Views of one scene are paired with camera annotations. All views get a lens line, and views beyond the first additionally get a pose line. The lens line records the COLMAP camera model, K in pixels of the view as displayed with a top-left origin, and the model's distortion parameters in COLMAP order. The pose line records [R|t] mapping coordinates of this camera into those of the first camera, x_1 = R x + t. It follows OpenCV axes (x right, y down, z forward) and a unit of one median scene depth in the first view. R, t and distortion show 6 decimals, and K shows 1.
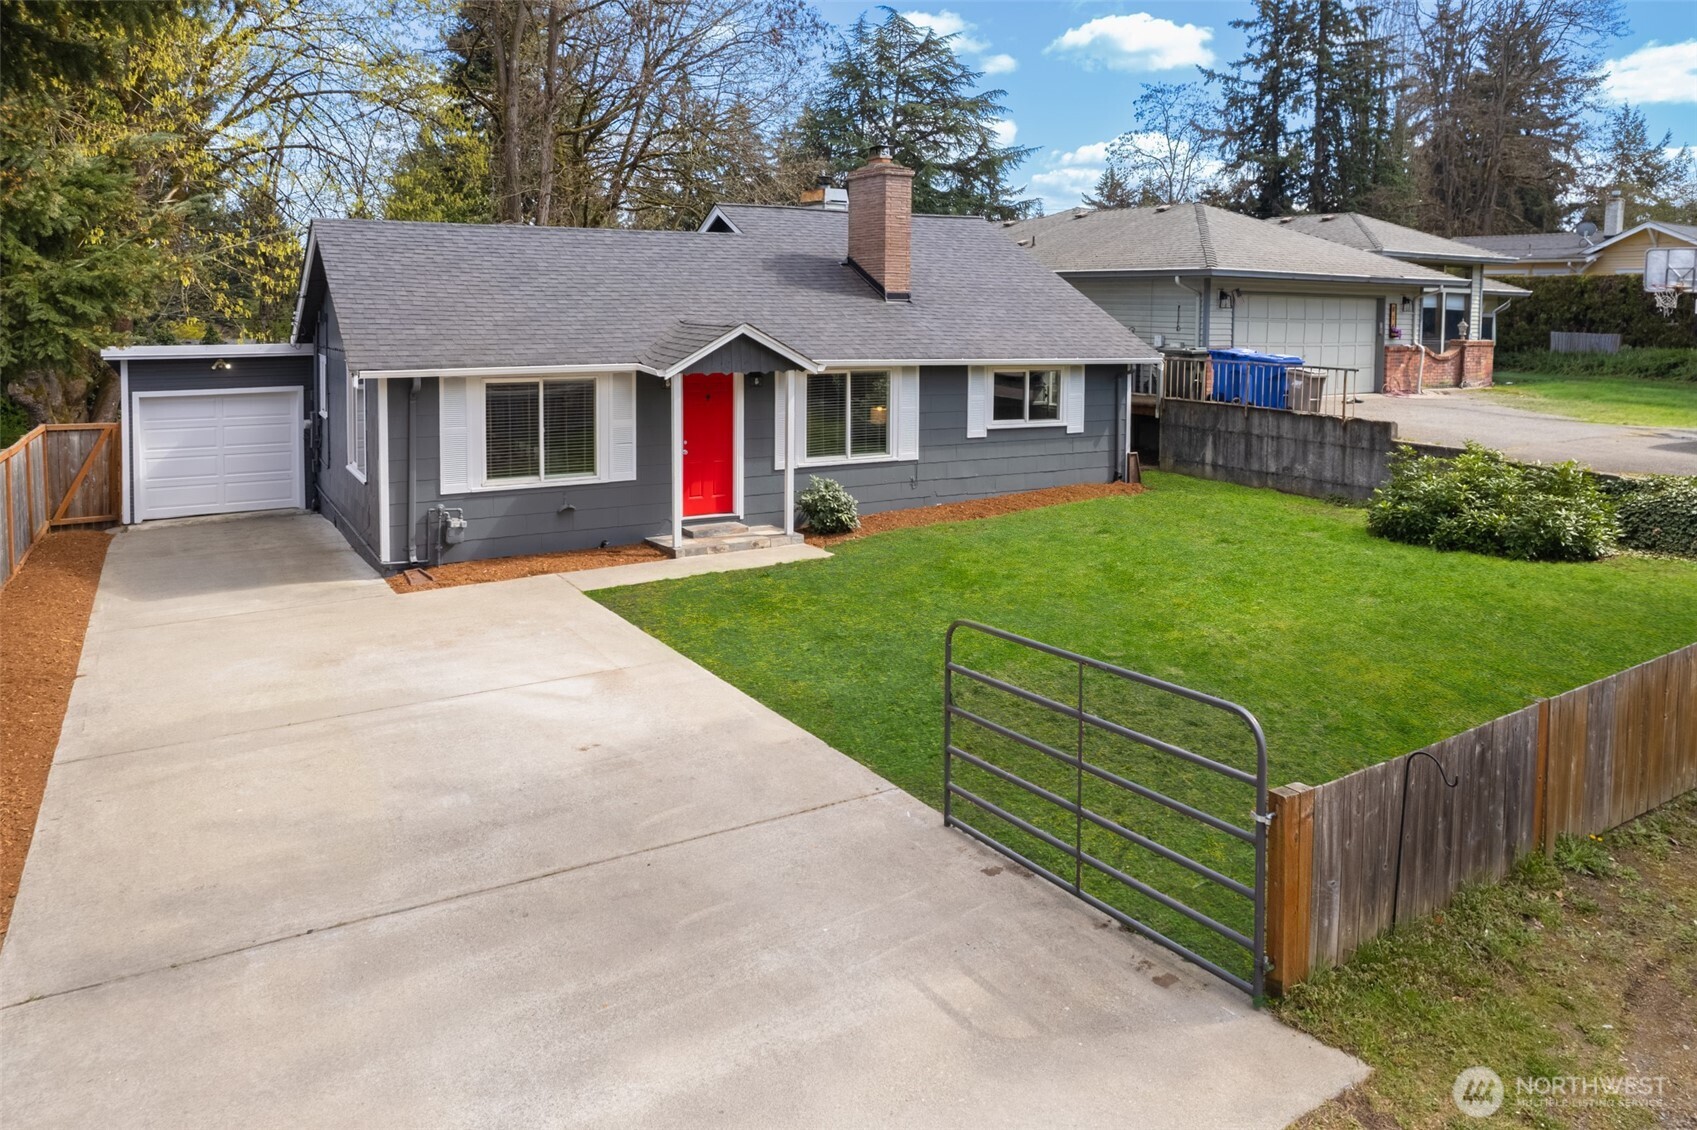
lens RADIAL K [[1033.0, 0, 848.5], [0, 1033.0, 565.0], [0, 0, 1]] dist [-0.024174, -0.000222]
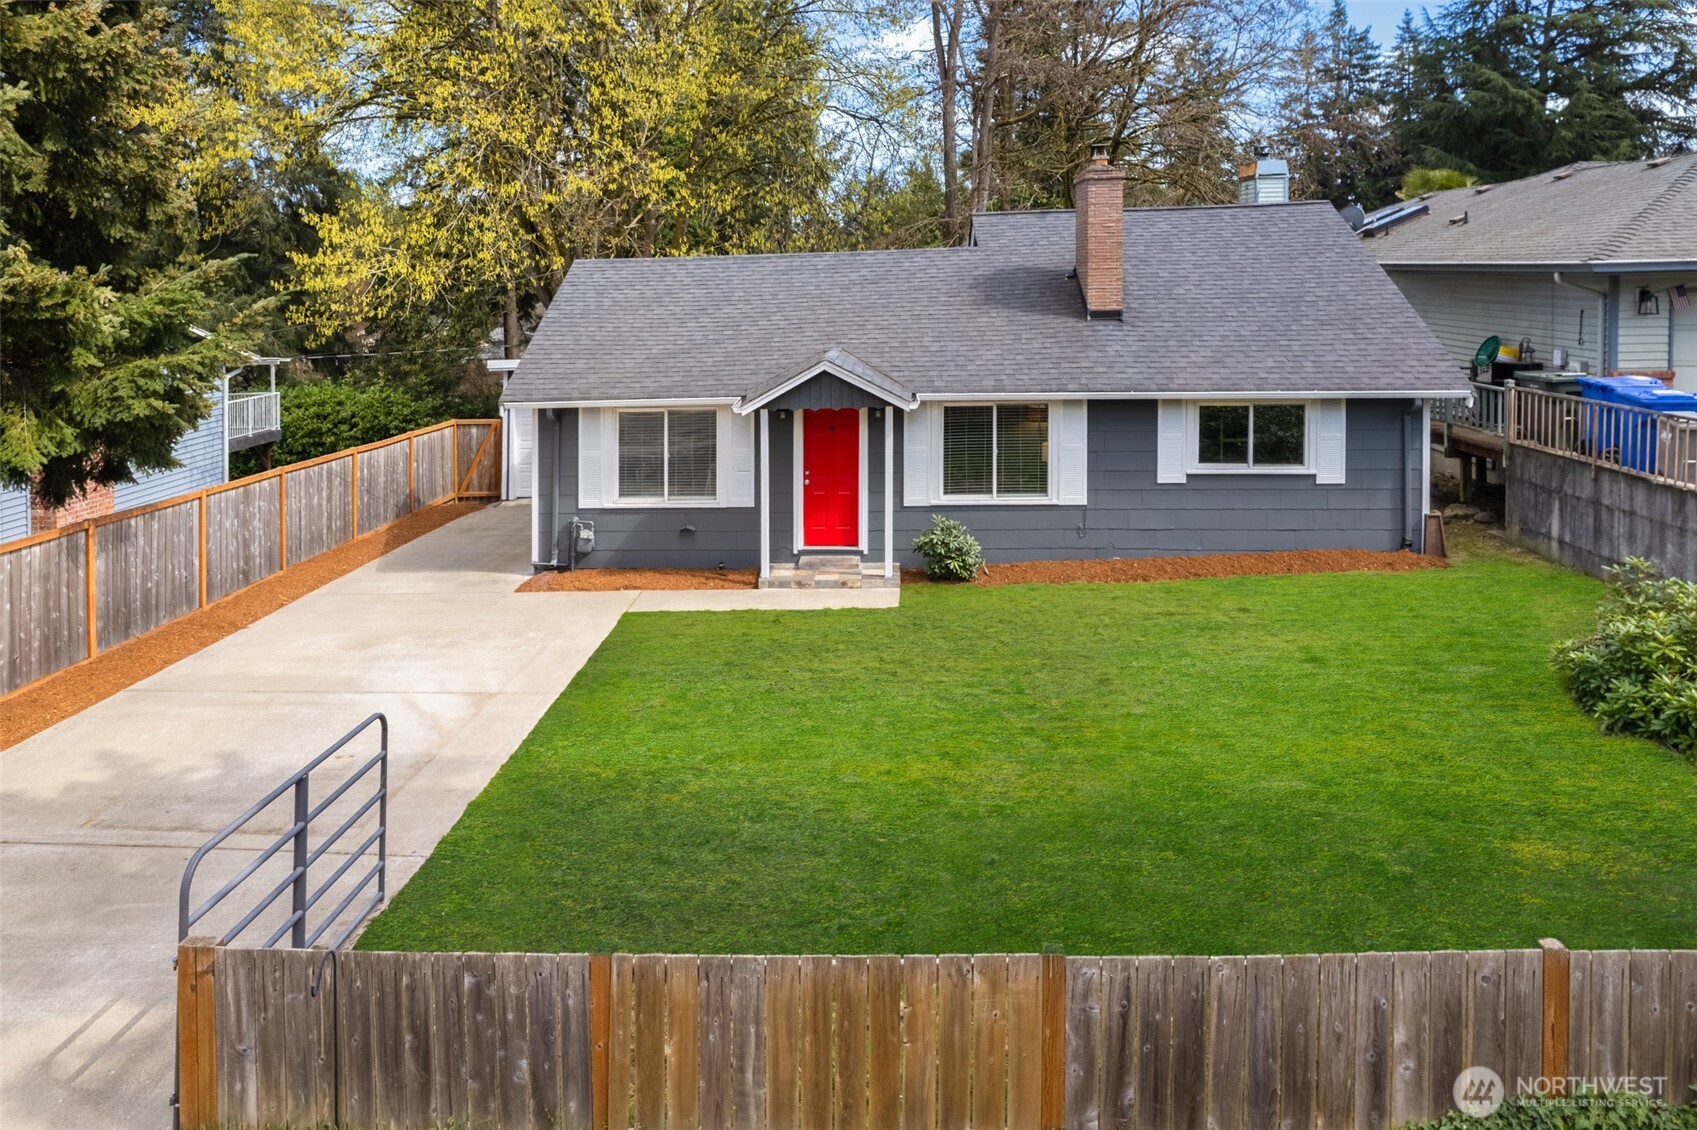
lens RADIAL K [[1120.8, 0, 844.1], [0, 1120.8, 493.5], [0, 0, 1]] dist [-0.027401, 0.002869]
pose [[0.819248, 0.079086, -0.567960, 0.432090], [-0.103731, 0.994543, -0.011140, -0.079895], [0.563980, 0.068042, 0.822981, 0.113465]]
